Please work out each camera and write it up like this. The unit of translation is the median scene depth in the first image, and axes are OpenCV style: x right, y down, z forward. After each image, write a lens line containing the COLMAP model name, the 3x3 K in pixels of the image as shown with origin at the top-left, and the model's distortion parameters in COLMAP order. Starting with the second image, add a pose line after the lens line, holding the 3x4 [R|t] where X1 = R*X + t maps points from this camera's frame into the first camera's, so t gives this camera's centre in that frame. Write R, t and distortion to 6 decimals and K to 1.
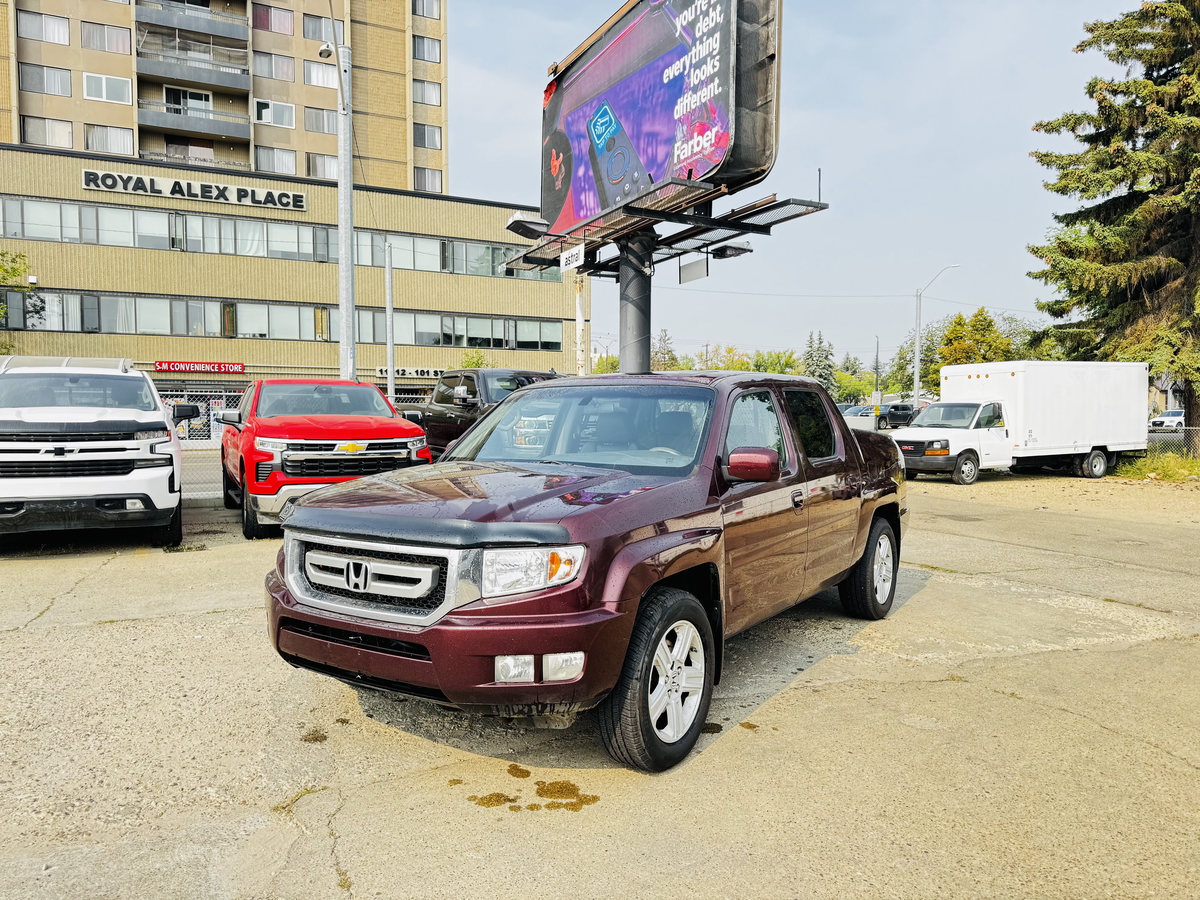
lens RADIAL K [[829.1, 0, 600.0], [0, 829.1, 450.0], [0, 0, 1]] dist [0.093202, -0.137841]
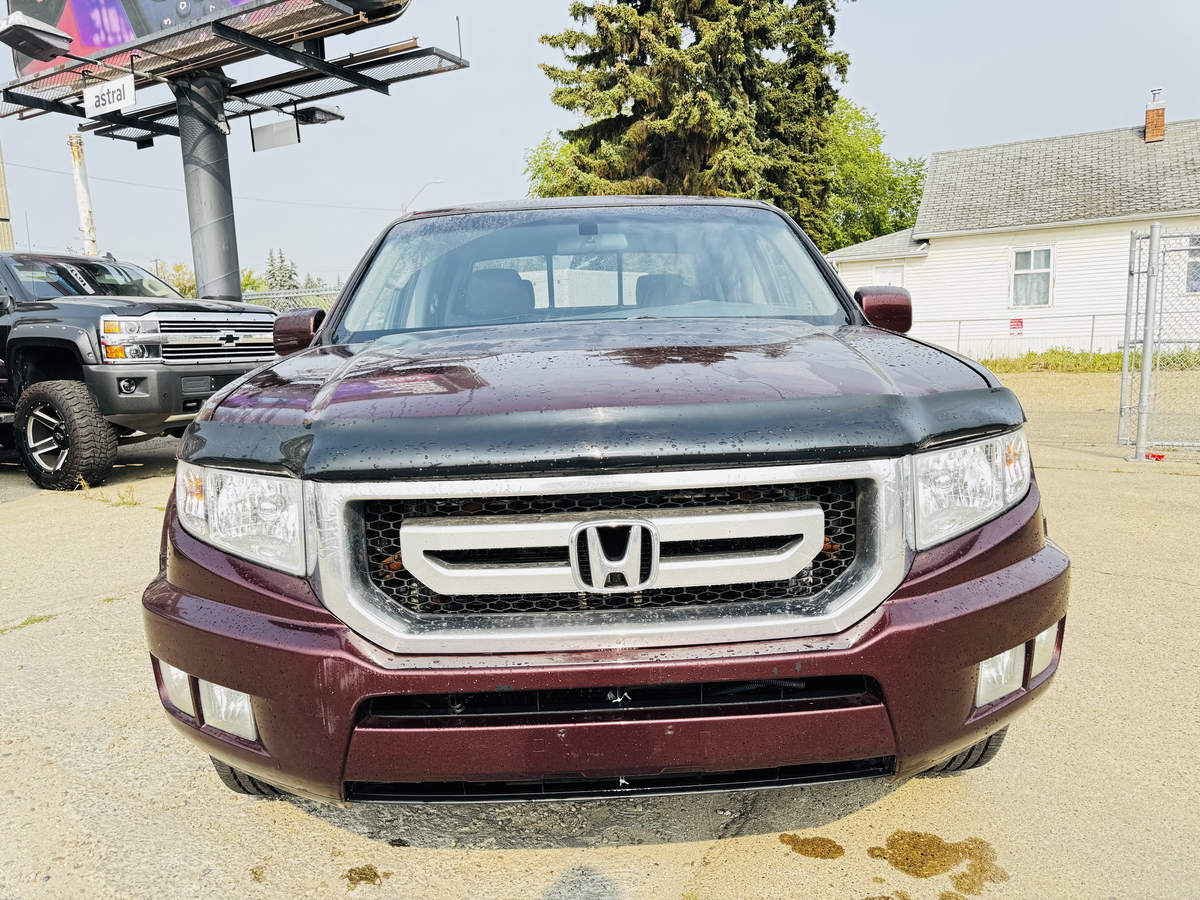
lens RADIAL K [[859.6, 0, 600.0], [0, 859.6, 450.0], [0, 0, 1]] dist [-0.002509, -0.008518]
pose [[0.818889, -0.108308, 0.563640, -0.129598], [0.059354, 0.992749, 0.104531, 0.012528], [-0.570875, -0.052145, 0.819380, 0.158025]]
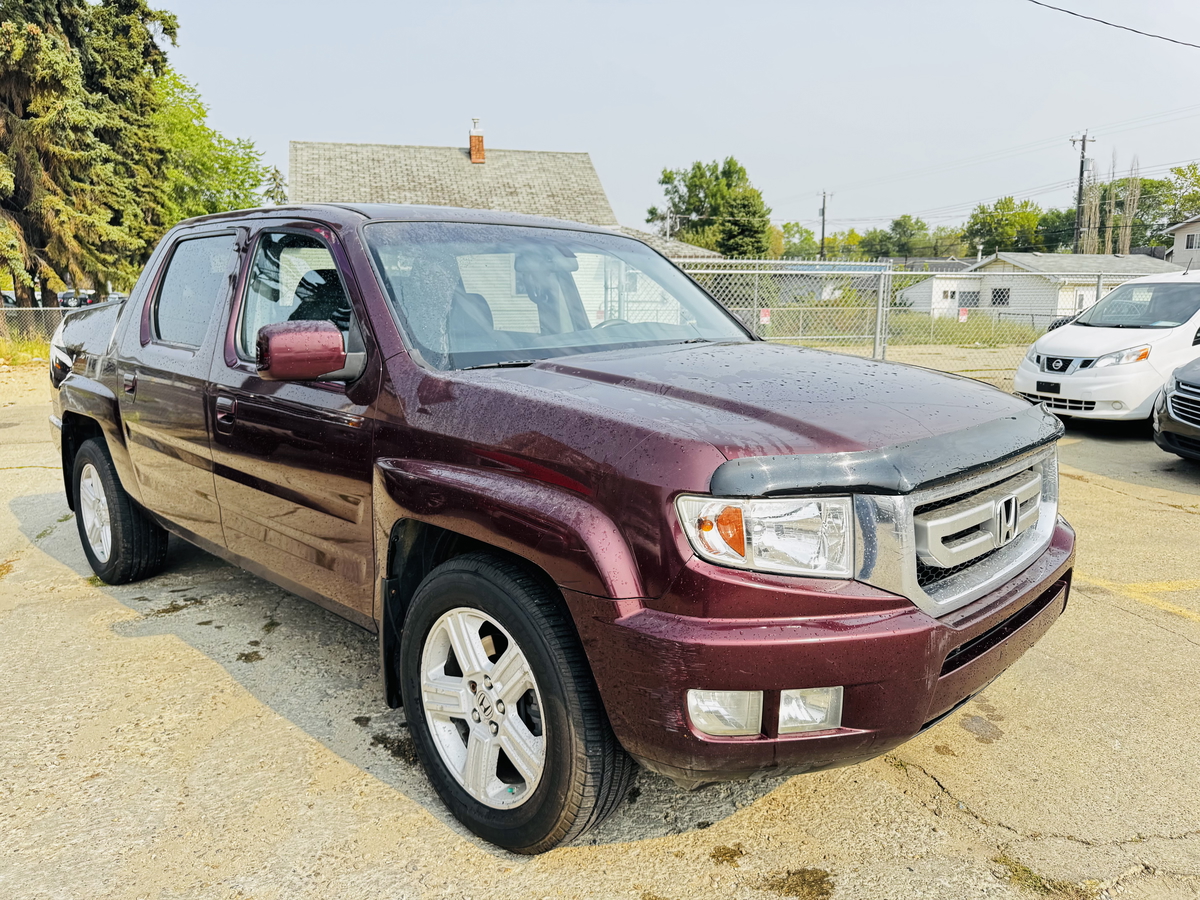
lens RADIAL K [[859.6, 0, 600.0], [0, 859.6, 450.0], [0, 0, 1]] dist [-0.002509, -0.008518]
pose [[0.200224, -0.165329, 0.965700, -0.237204], [0.036062, 0.986235, 0.161368, -0.004723], [-0.979086, 0.002515, 0.203430, 0.288869]]
